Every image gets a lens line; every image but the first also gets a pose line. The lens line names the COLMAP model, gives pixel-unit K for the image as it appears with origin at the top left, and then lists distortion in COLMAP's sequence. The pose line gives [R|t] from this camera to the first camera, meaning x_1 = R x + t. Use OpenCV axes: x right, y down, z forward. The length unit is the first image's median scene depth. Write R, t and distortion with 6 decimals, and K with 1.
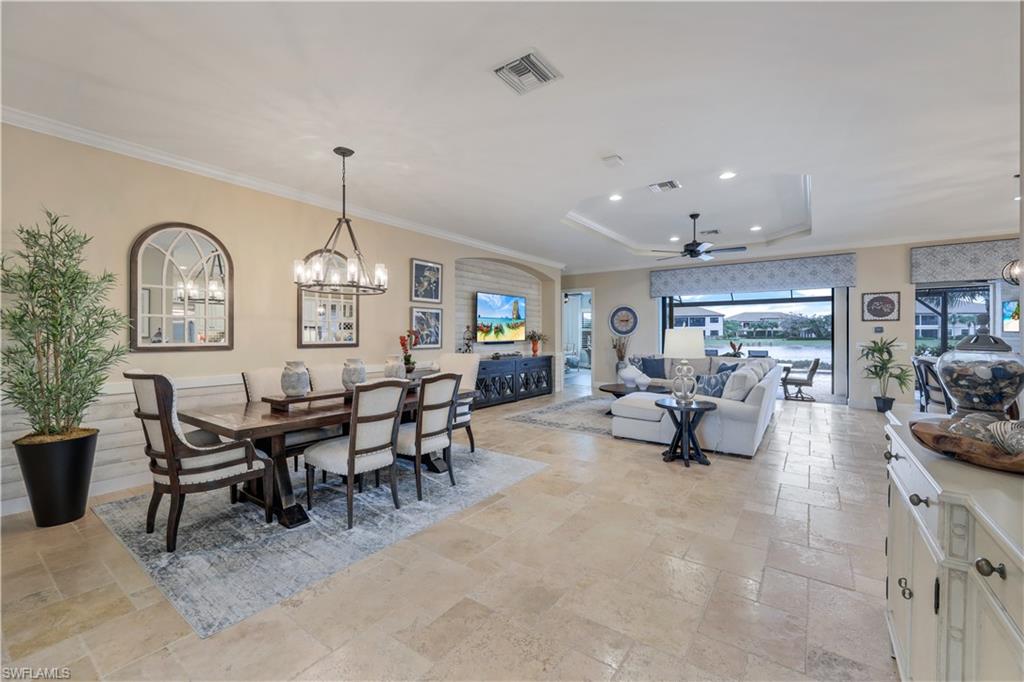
lens RADIAL K [[416.2, 0, 508.3], [0, 416.2, 335.6], [0, 0, 1]] dist [0.001683, 0.000242]
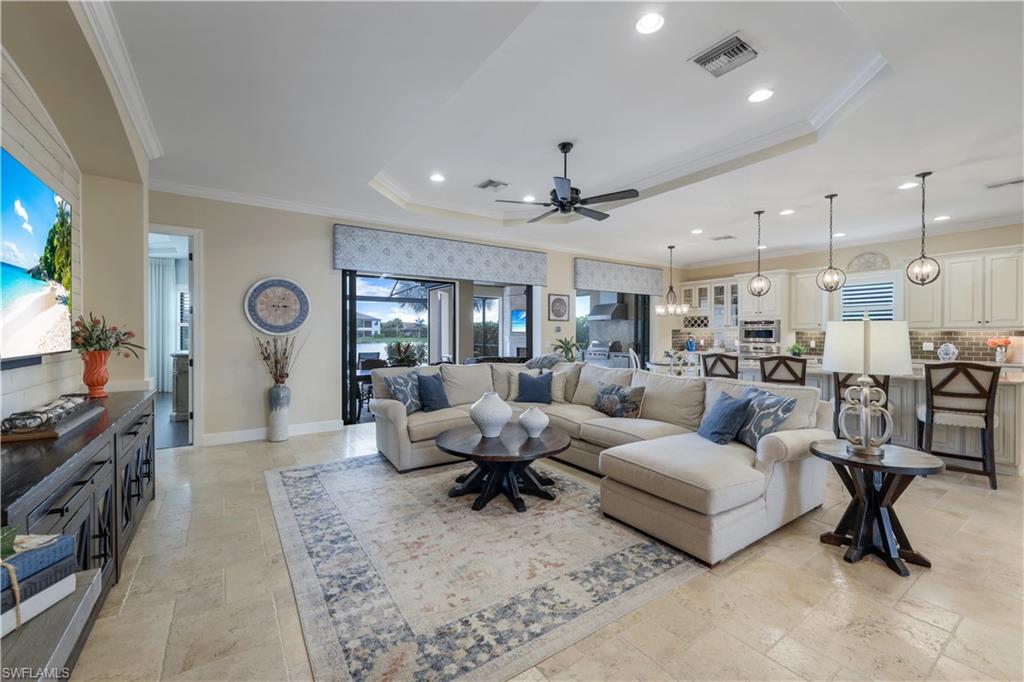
lens RADIAL K [[423.6, 0, 511.6], [0, 423.6, 338.9], [0, 0, 1]] dist [0.001130, 0.000054]
pose [[0.329037, -0.008567, 0.944278, -0.177293], [0.001191, 0.999962, 0.008657, 0.001411], [-0.944316, -0.001723, 0.329035, 0.752677]]
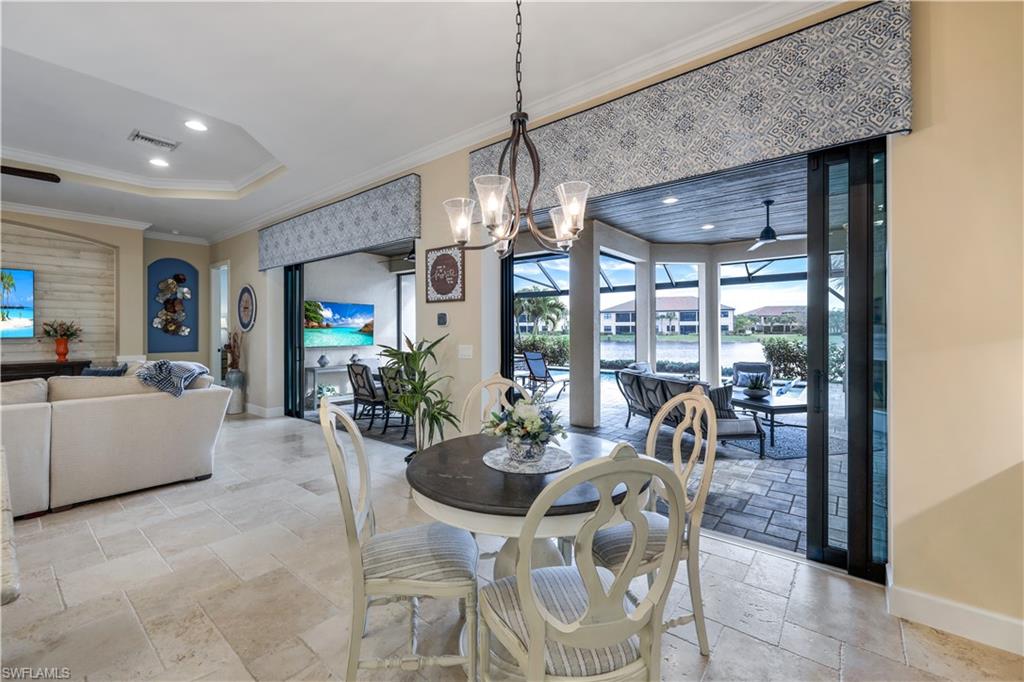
lens RADIAL K [[416.2, 0, 509.2], [0, 416.2, 331.1], [0, 0, 1]] dist [0.001683, 0.000242]
pose [[0.999218, -0.000714, -0.039544, 0.989183], [0.000728, 1.000000, 0.000337, 0.000565], [0.039543, -0.000366, 0.999218, 0.486164]]
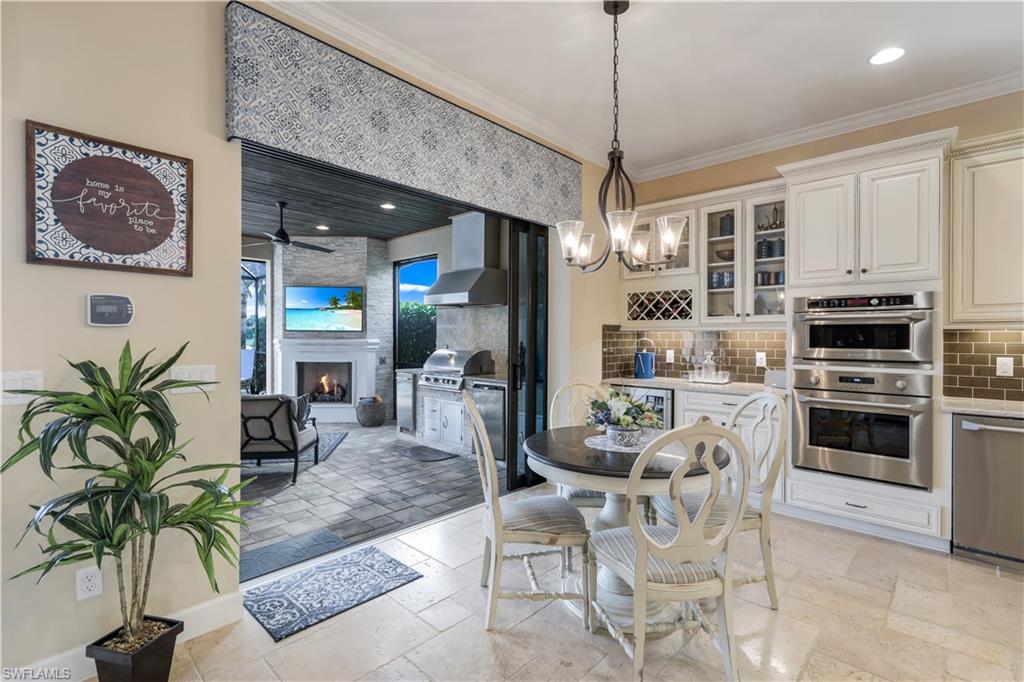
lens RADIAL K [[470.3, 0, 510.1], [0, 470.3, 340.4], [0, 0, 1]] dist [0.003911, 0.000251]
pose [[0.126156, -0.006135, 0.991991, 0.664815], [-0.002592, 0.999975, 0.006514, 0.000435], [-0.992007, -0.003393, 0.126137, 0.754686]]
